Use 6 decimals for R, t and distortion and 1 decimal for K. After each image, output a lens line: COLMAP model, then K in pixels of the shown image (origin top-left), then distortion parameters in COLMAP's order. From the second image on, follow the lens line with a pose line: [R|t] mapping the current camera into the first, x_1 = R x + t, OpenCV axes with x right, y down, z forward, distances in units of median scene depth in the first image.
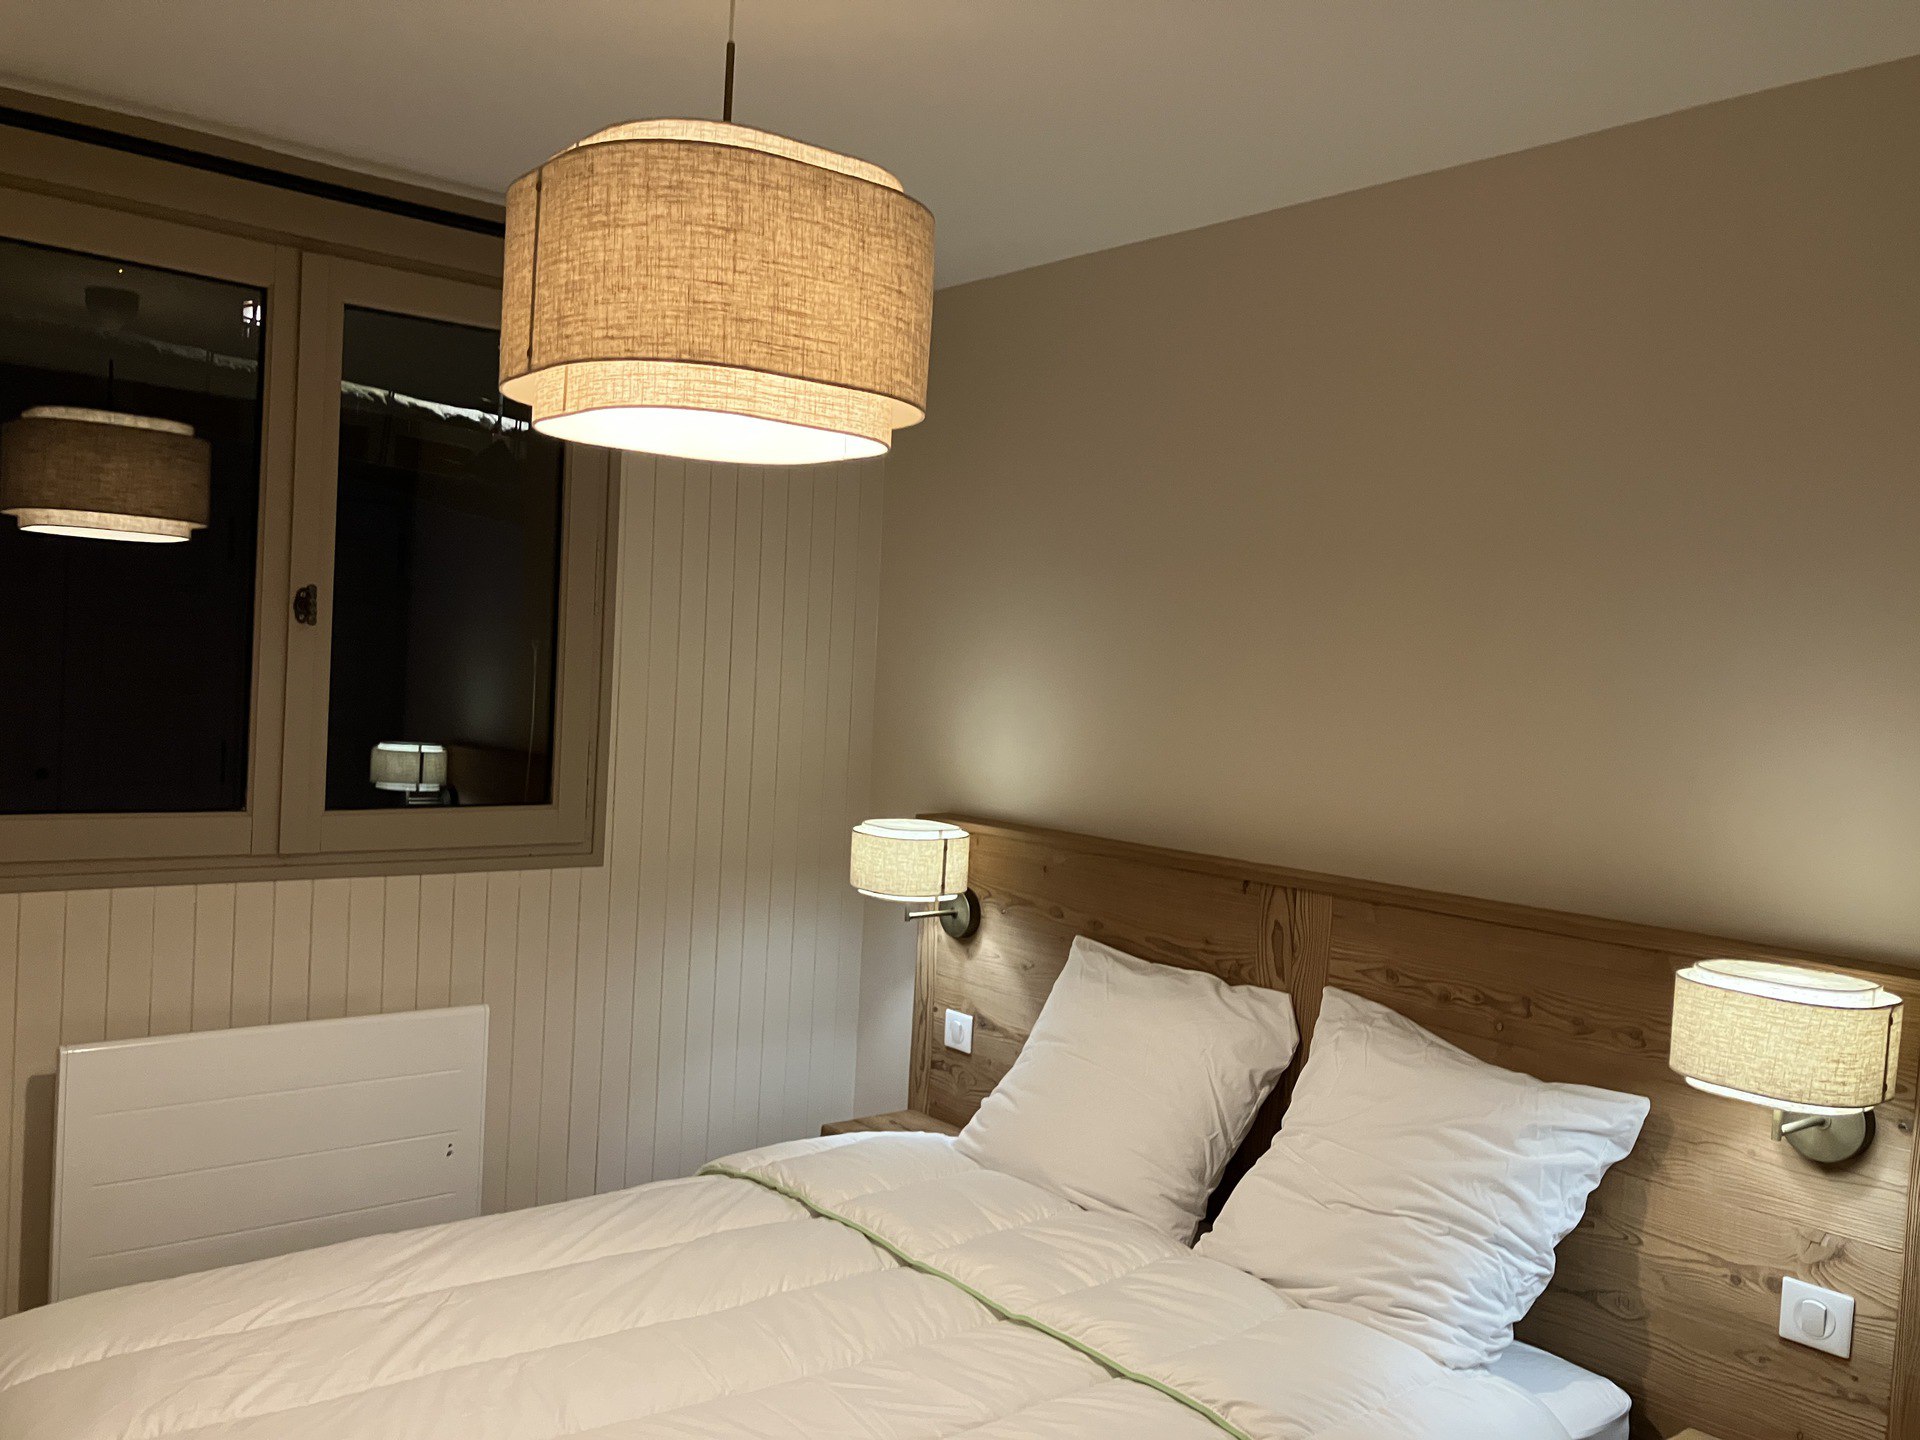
lens RADIAL K [[1553.7, 0, 968.2], [0, 1553.7, 716.6], [0, 0, 1]] dist [0.036888, -0.050067]
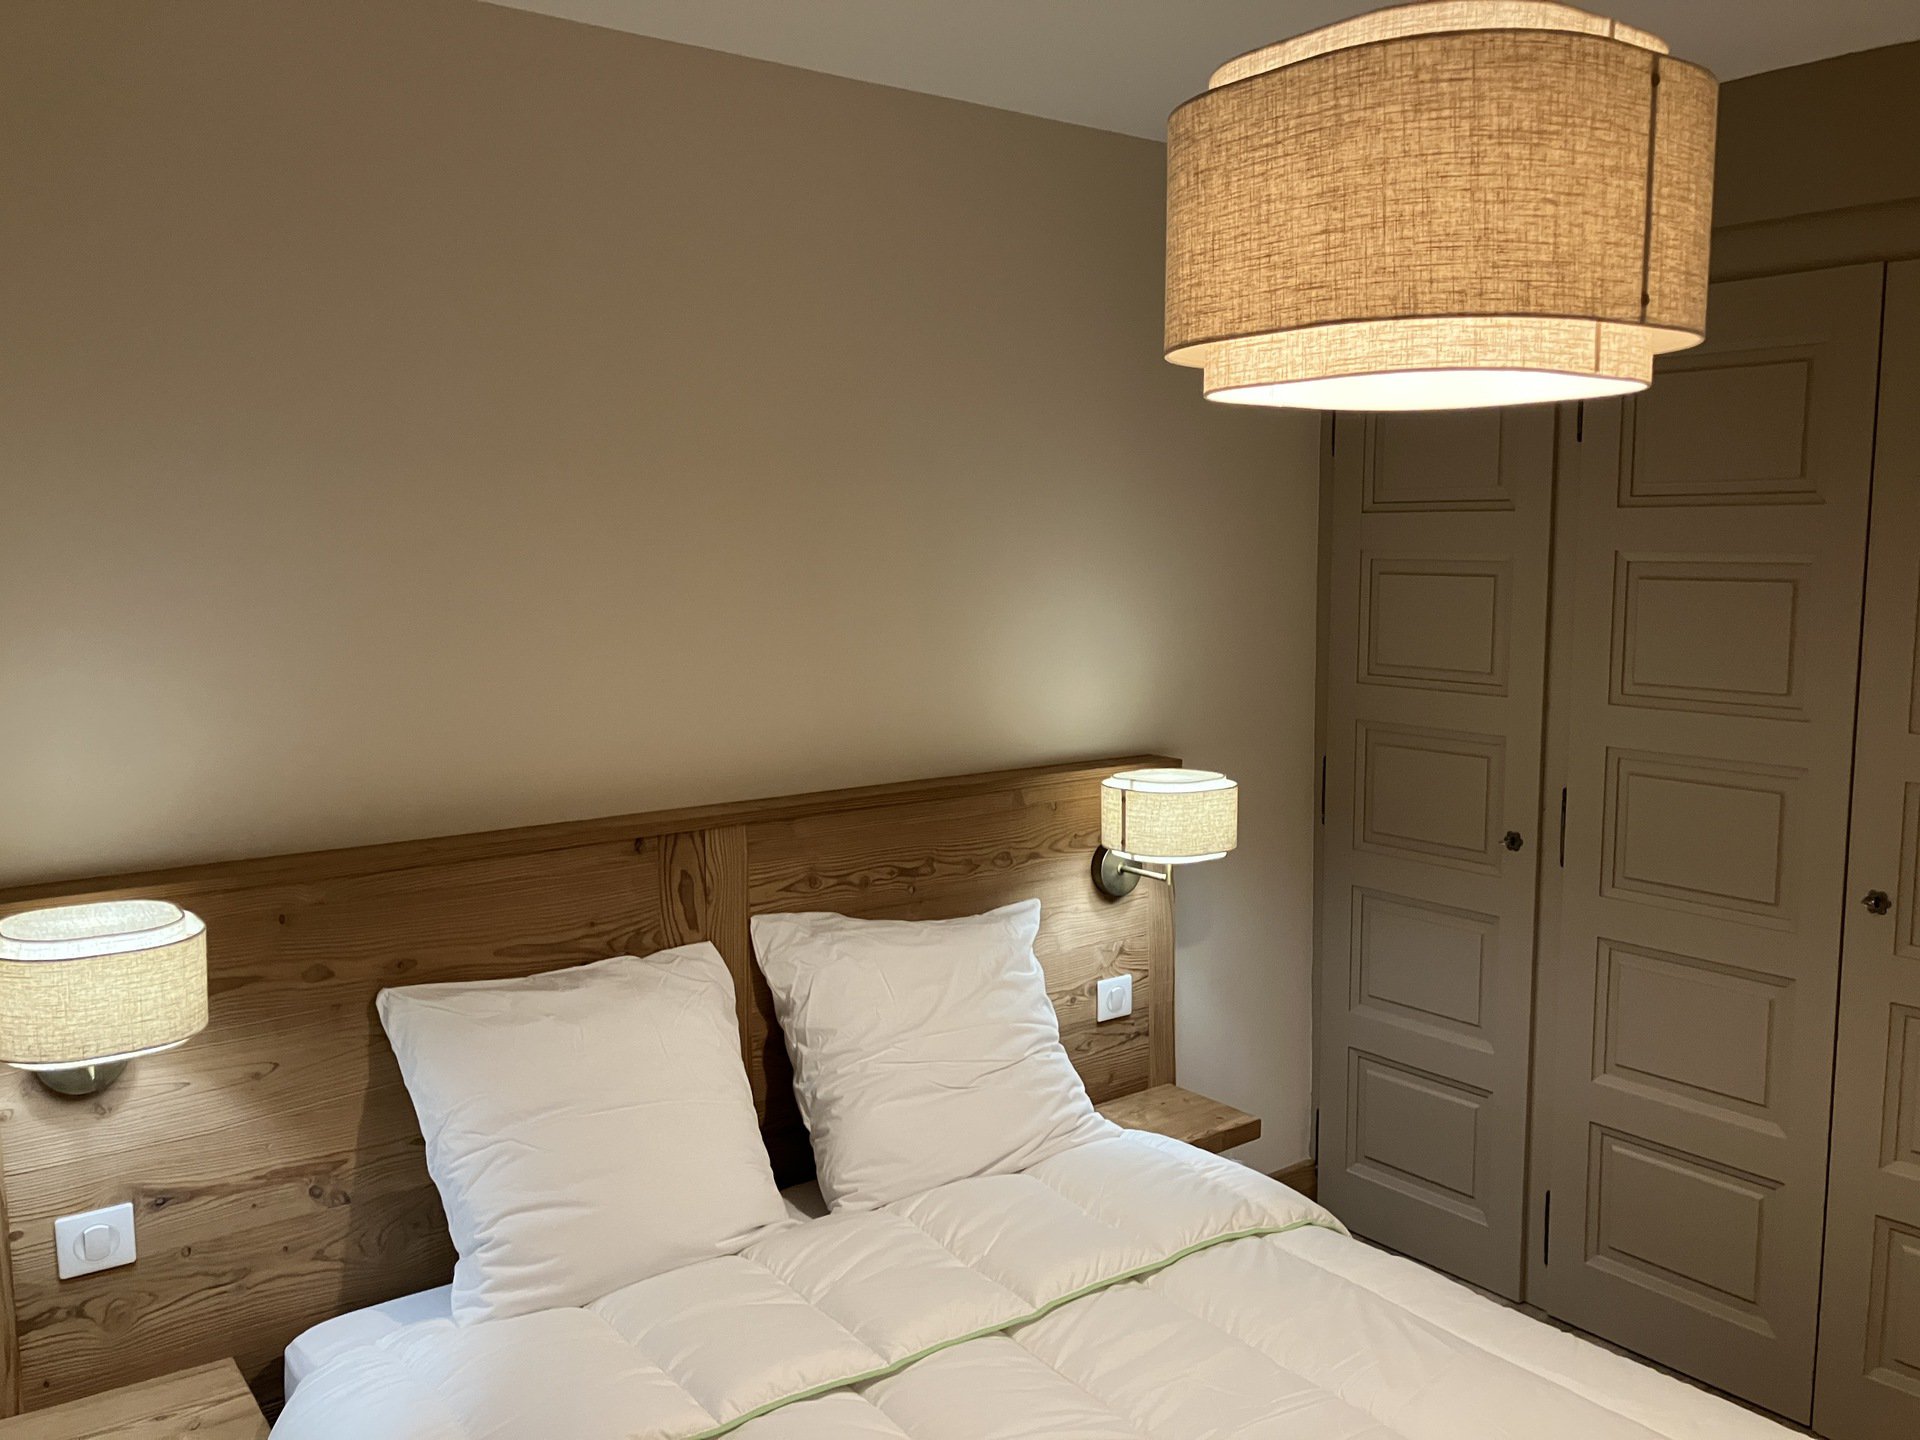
lens RADIAL K [[1553.7, 0, 966.2], [0, 1553.7, 728.6], [0, 0, 1]] dist [0.036888, -0.050067]
pose [[0.072775, -0.179430, 0.981075, -0.672354], [0.038279, 0.983461, 0.177027, -0.105180], [-0.996614, 0.024671, 0.078440, 0.776427]]
